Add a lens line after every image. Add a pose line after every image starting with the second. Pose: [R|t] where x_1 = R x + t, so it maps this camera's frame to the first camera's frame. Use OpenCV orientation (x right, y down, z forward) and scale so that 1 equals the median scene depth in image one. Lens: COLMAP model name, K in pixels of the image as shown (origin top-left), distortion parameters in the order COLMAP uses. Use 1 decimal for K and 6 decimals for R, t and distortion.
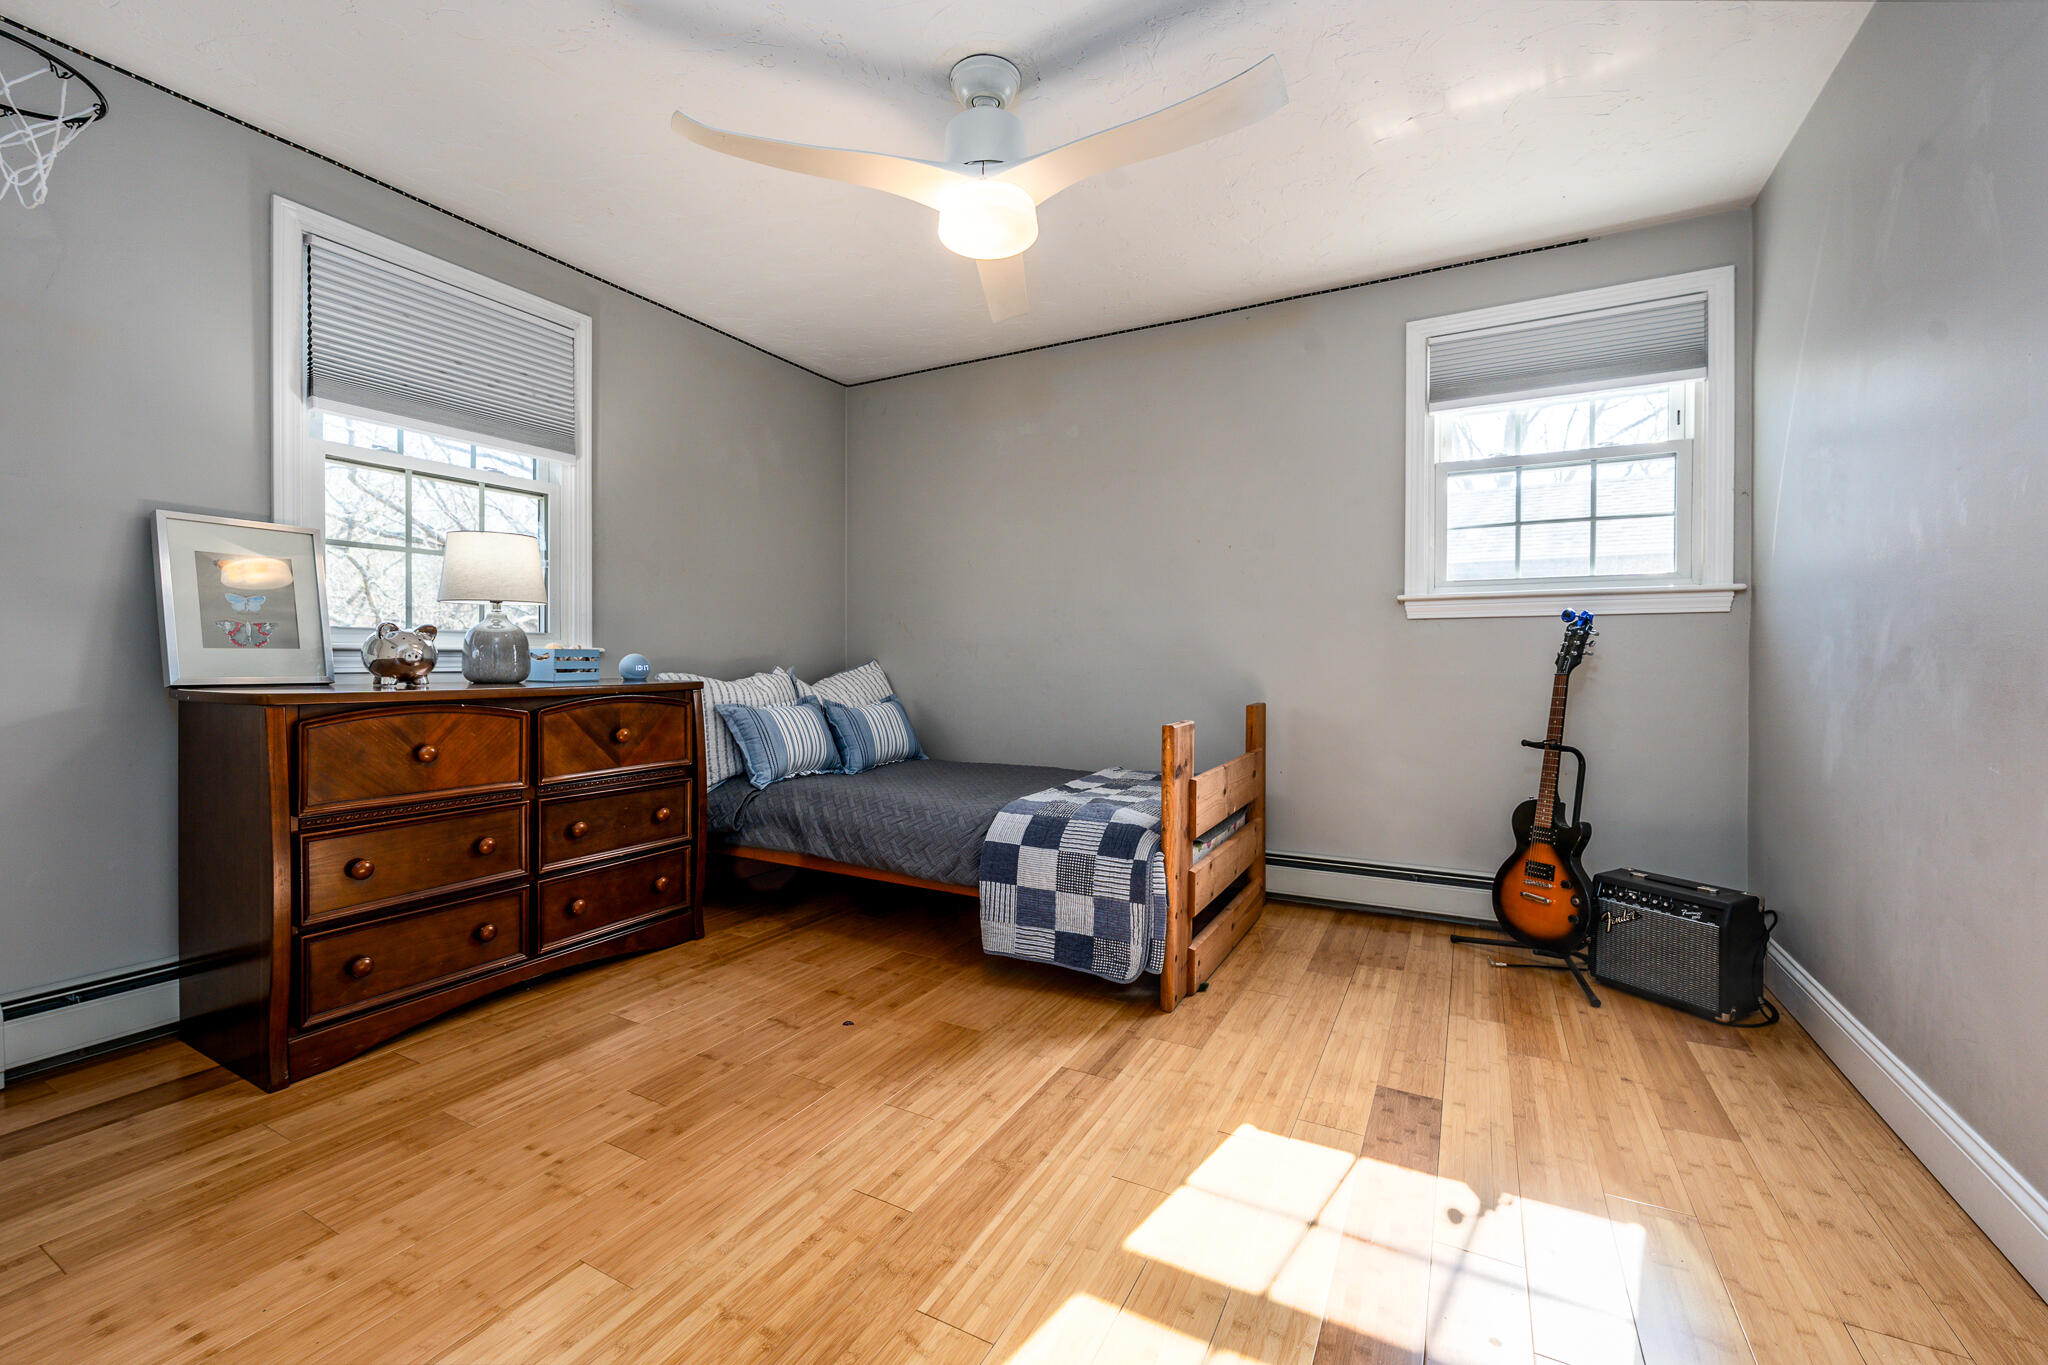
lens RADIAL K [[795.4, 0, 1067.2], [0, 795.4, 675.0], [0, 0, 1]] dist [-0.000913, -0.000134]
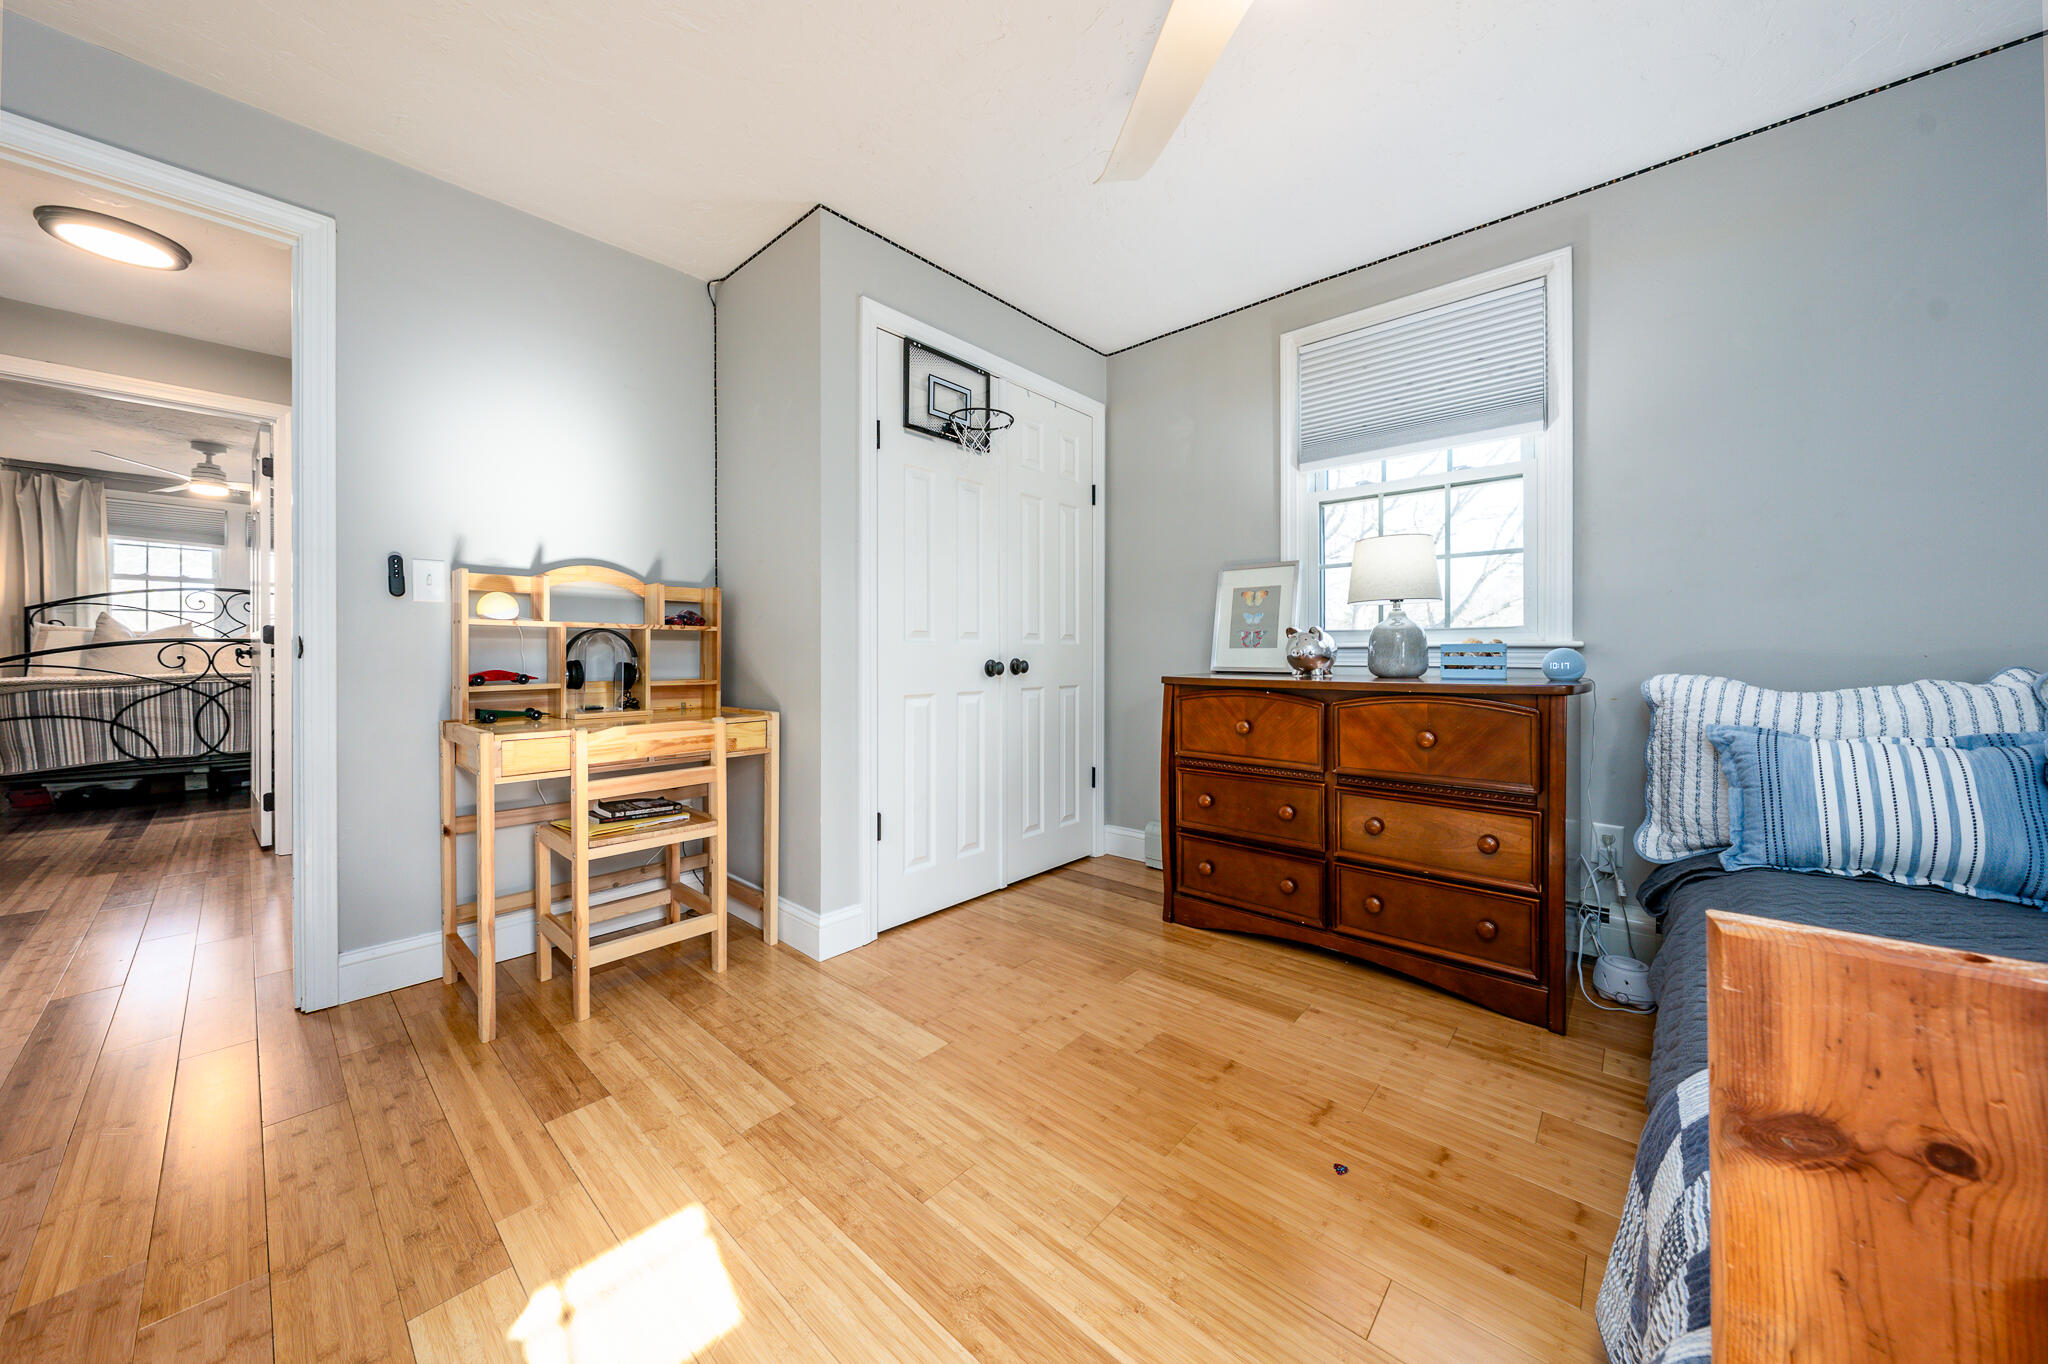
lens RADIAL K [[709.4, 0, 960.4], [0, 709.4, 657.2], [0, 0, 1]] dist [0.000519, 0.000001]
pose [[-0.300228, 0.004168, -0.953858, 0.429186], [-0.014879, 0.999848, 0.009052, -0.019637], [0.953751, 0.016910, -0.300120, 0.859039]]
